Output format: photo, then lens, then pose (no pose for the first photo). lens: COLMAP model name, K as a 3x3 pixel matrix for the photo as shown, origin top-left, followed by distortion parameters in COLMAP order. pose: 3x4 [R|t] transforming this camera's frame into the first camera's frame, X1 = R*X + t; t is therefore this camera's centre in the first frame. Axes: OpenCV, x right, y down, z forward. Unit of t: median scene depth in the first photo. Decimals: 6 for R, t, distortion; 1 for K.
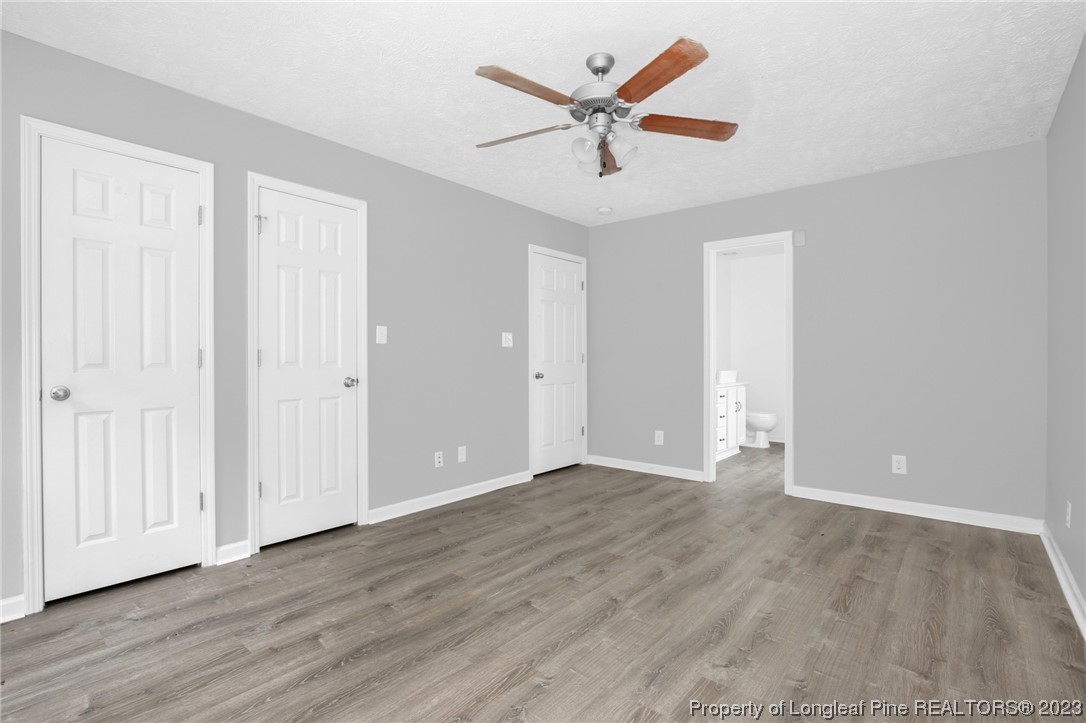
lens RADIAL K [[508.7, 0, 540.6], [0, 508.7, 367.6], [0, 0, 1]] dist [-0.024275, 0.000079]
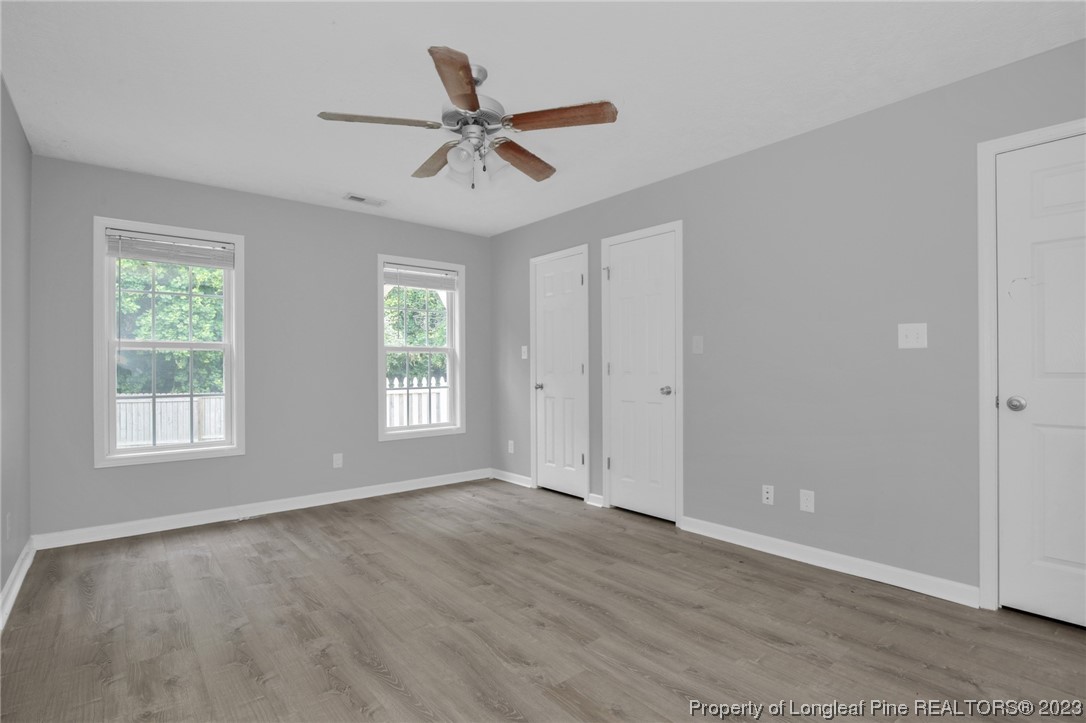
lens RADIAL K [[522.2, 0, 539.6], [0, 522.2, 367.8], [0, 0, 1]] dist [-0.027910, -0.000317]
pose [[-0.172675, -0.002326, -0.984976, 0.949009], [-0.011665, 0.999932, -0.000317, -0.019782], [0.984910, 0.011435, -0.172691, 1.121671]]
